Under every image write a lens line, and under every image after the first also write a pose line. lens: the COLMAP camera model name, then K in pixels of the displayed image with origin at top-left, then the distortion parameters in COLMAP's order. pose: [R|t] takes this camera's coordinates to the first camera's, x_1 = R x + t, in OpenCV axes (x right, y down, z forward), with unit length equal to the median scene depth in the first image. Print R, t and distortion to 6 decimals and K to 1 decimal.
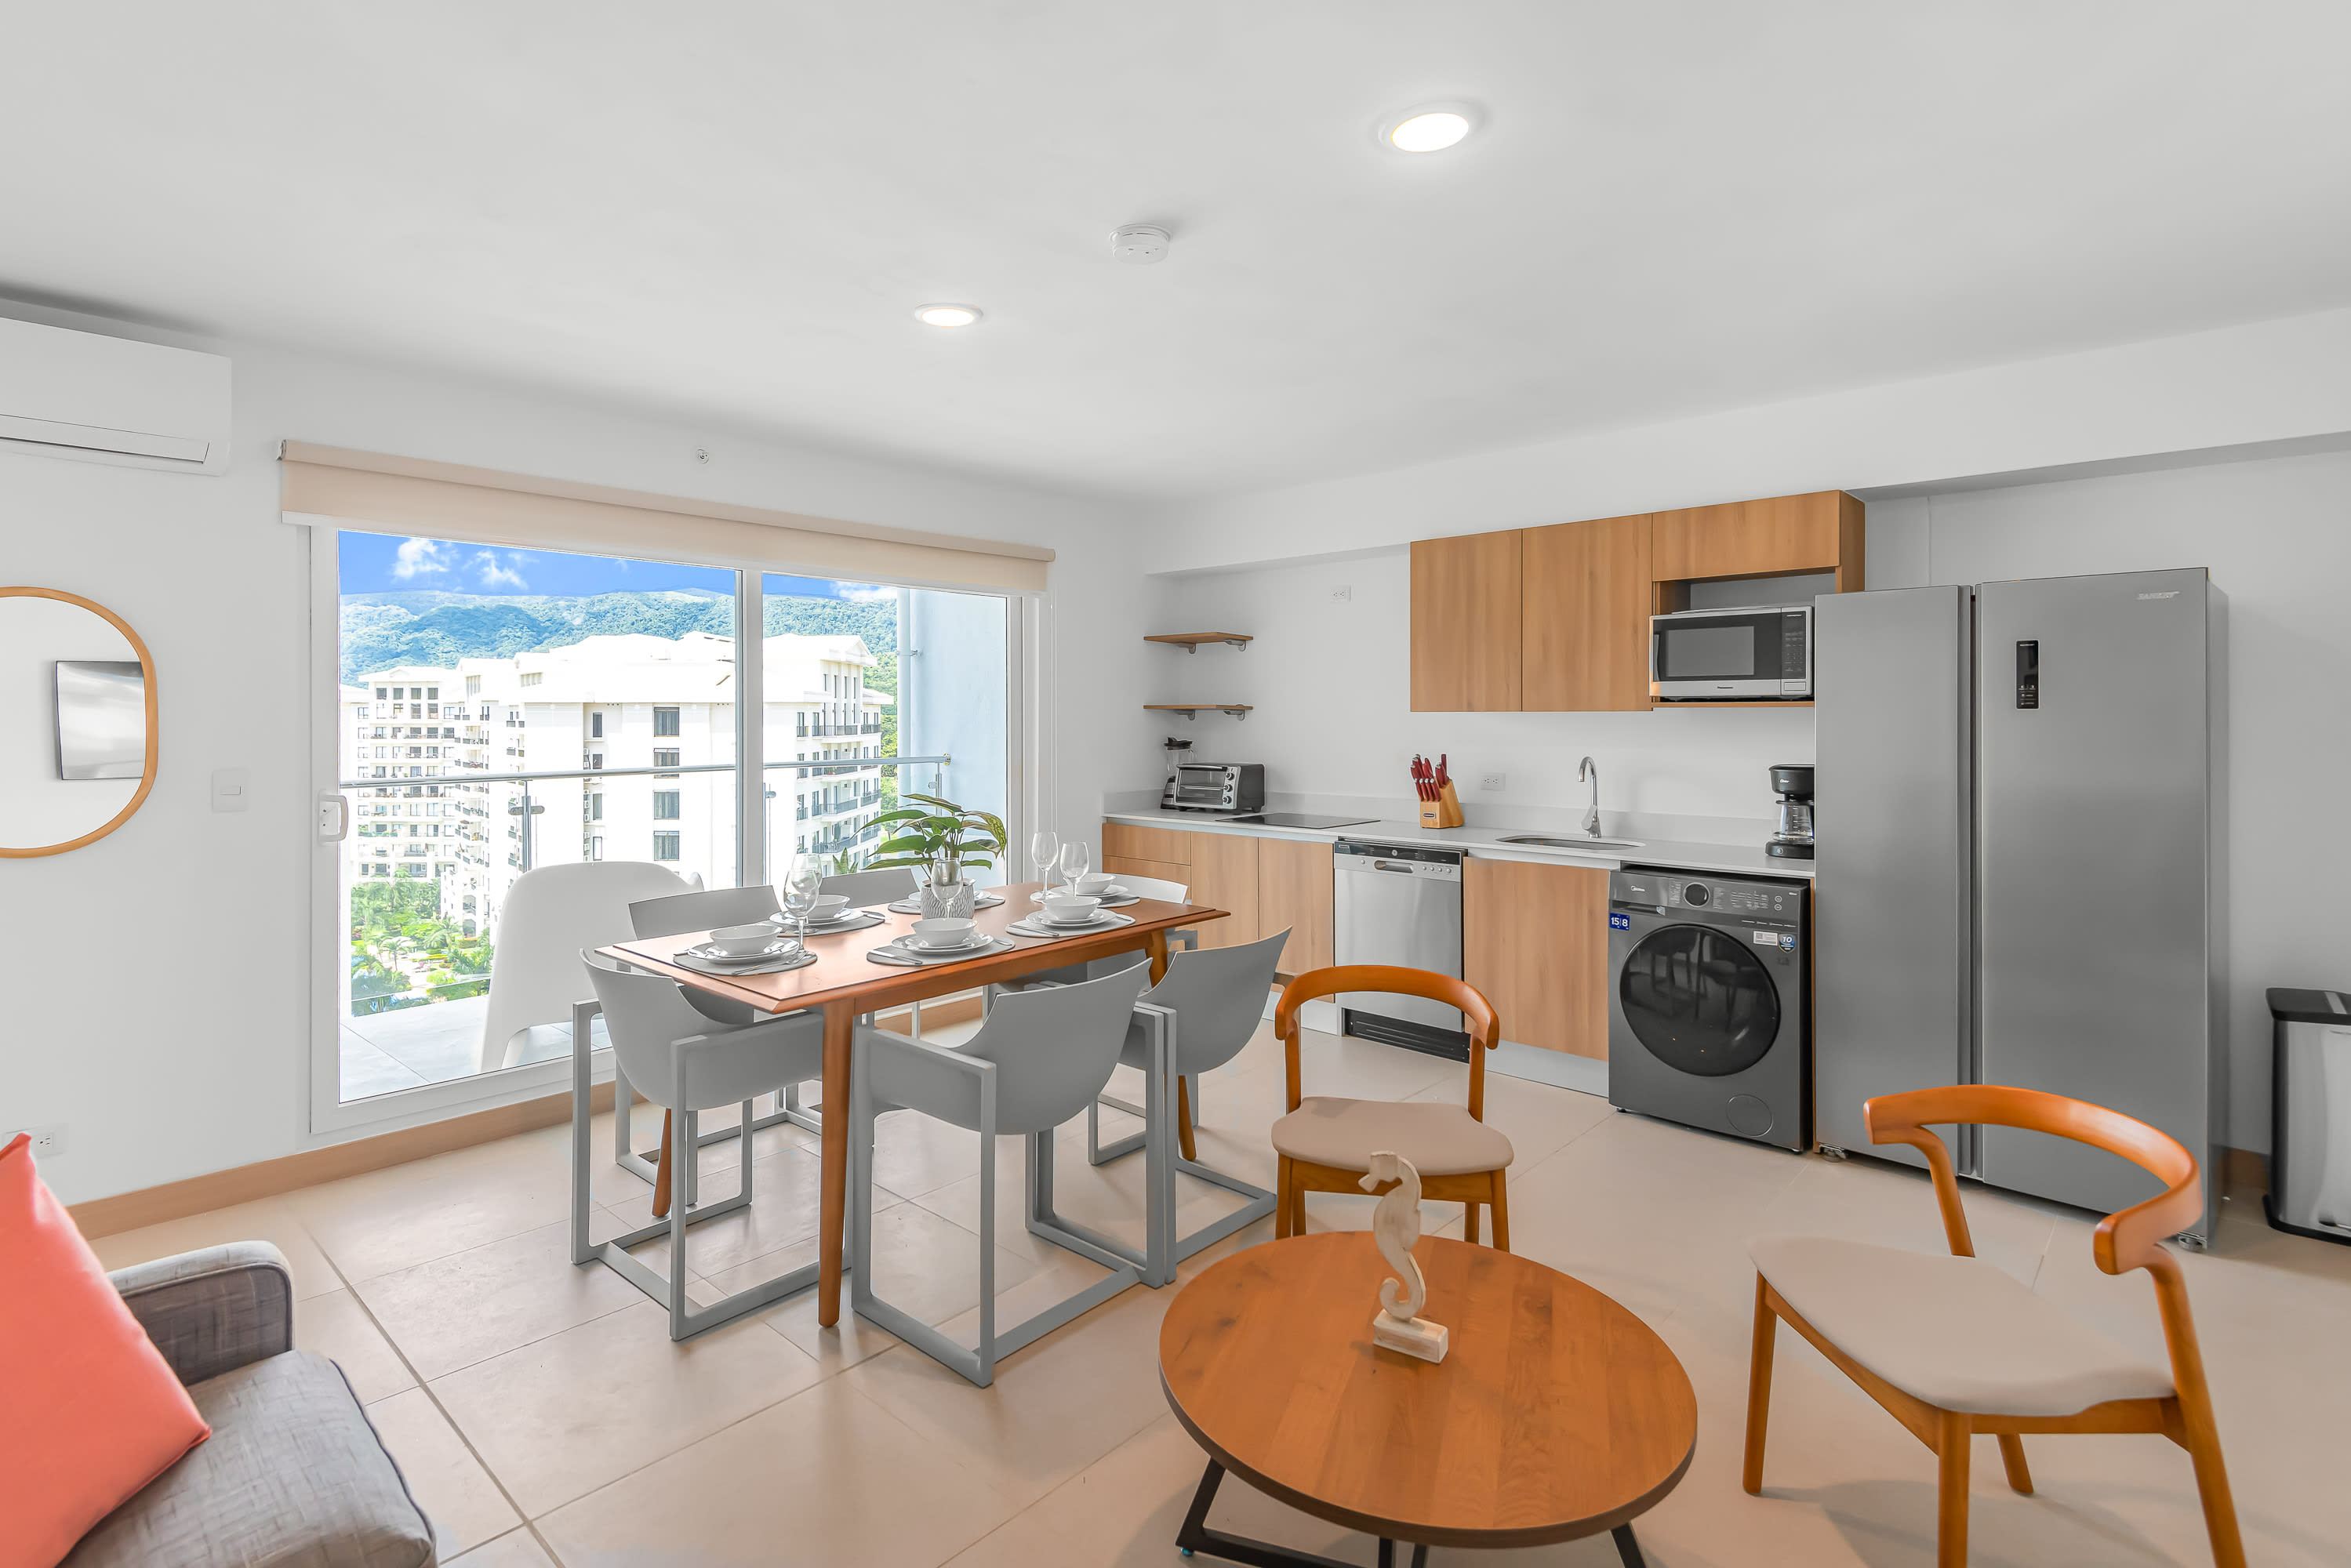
lens RADIAL K [[1120.9, 0, 1175.5], [0, 1120.9, 784.0], [0, 0, 1]] dist [0.040867, 0.000063]
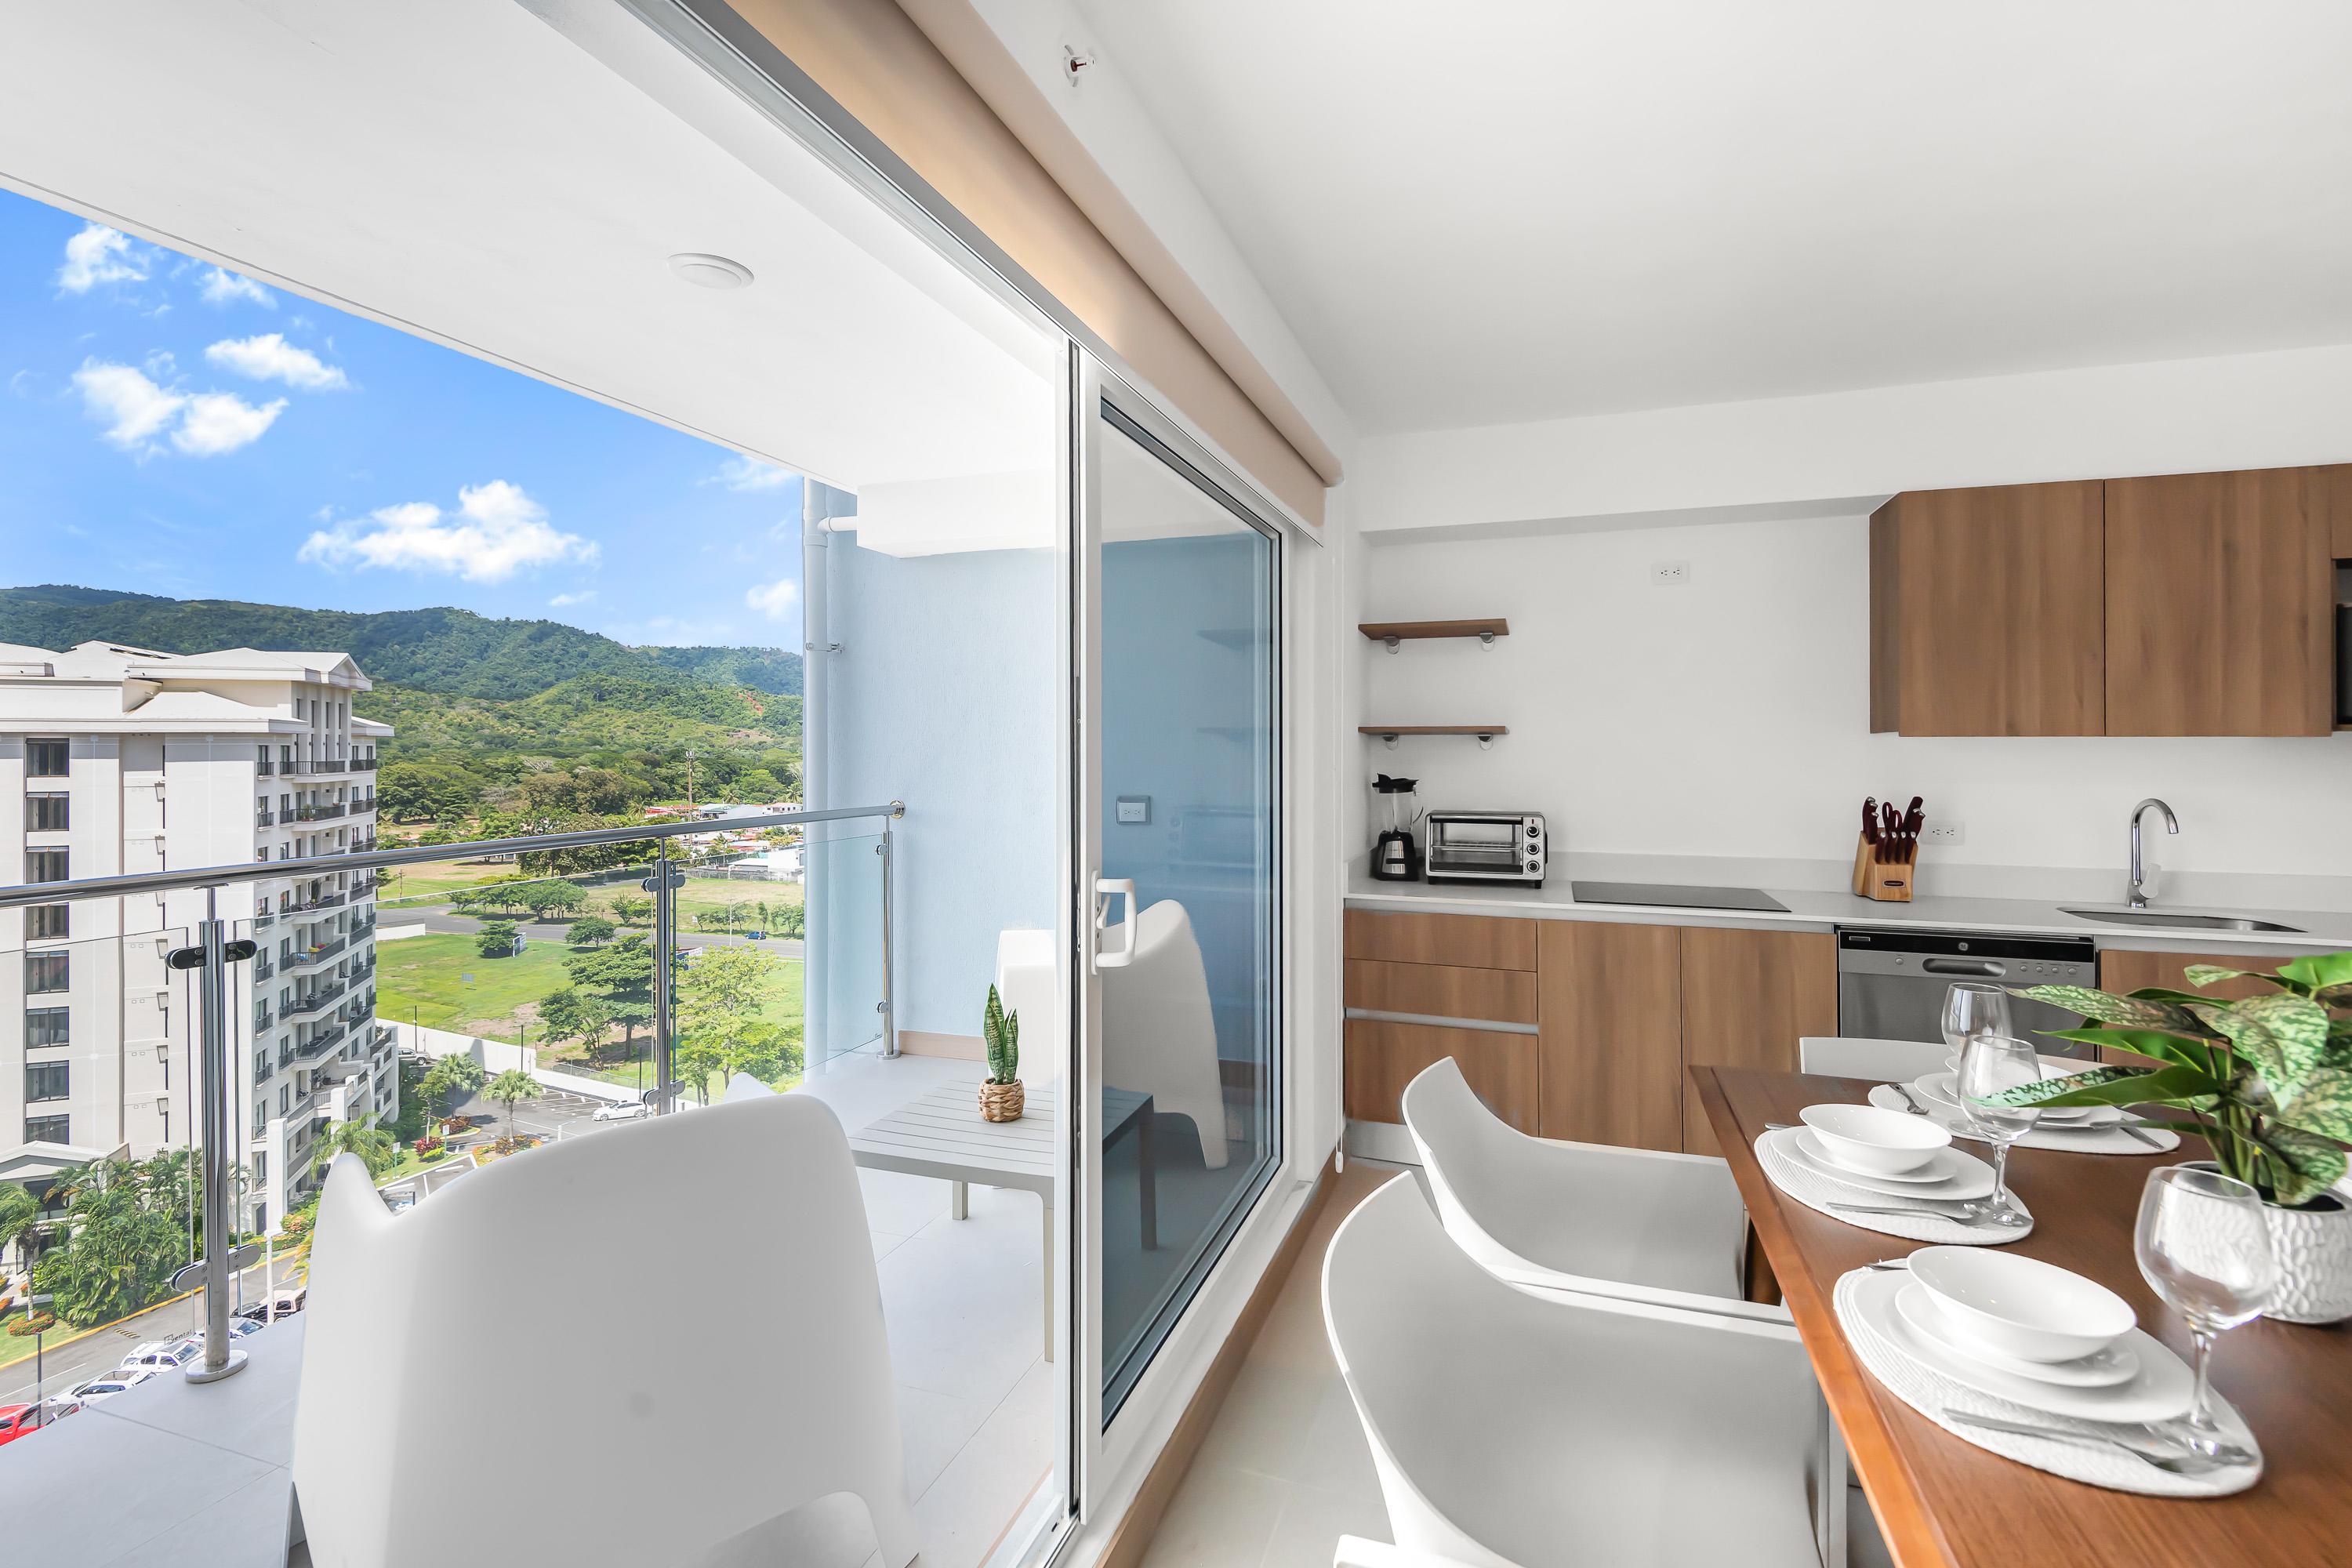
lens RADIAL K [[1076.4, 0, 1180.9], [0, 1076.4, 762.5], [0, 0, 1]] dist [0.000854, 0.000013]
pose [[0.921974, -0.001882, 0.387247, -0.401594], [0.021321, 0.998718, -0.045908, -0.023527], [-0.386664, 0.050583, 0.920832, 0.487634]]
